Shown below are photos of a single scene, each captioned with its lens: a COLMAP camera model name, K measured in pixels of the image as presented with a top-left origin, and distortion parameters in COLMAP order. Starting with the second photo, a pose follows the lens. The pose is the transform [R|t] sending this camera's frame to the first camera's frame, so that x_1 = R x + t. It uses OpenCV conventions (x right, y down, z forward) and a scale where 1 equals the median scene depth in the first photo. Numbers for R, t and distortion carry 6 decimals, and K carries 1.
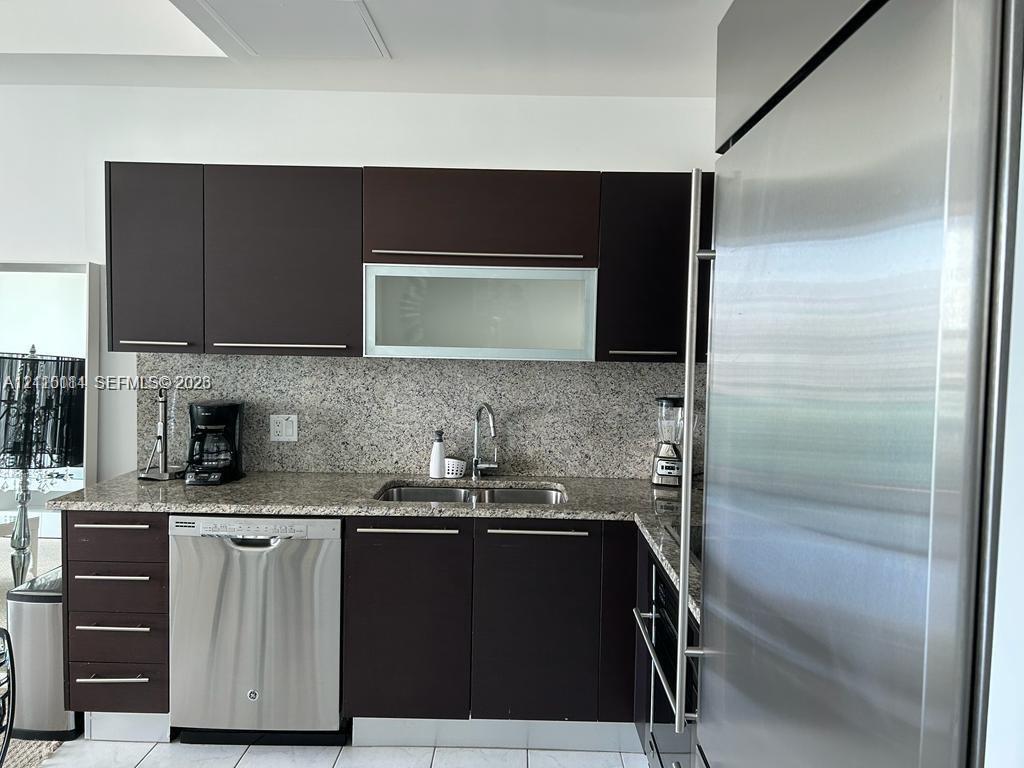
lens RADIAL K [[741.1, 0, 512.0], [0, 741.1, 384.0], [0, 0, 1]] dist [0.003450, -0.001659]
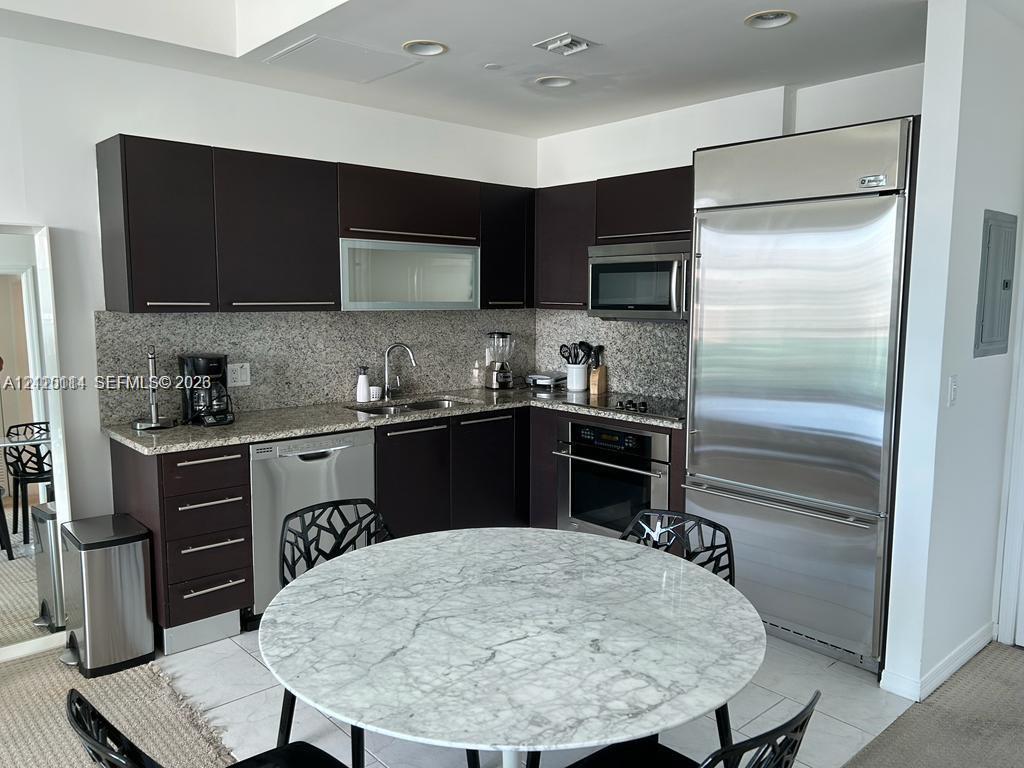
lens RADIAL K [[771.5, 0, 512.0], [0, 771.5, 384.0], [0, 0, 1]] dist [0.006643, -0.002007]
pose [[0.736937, -0.092237, 0.669638, -0.824219], [0.049419, 0.995347, 0.082715, -0.005632], [-0.674152, -0.027862, 0.738067, -0.188364]]
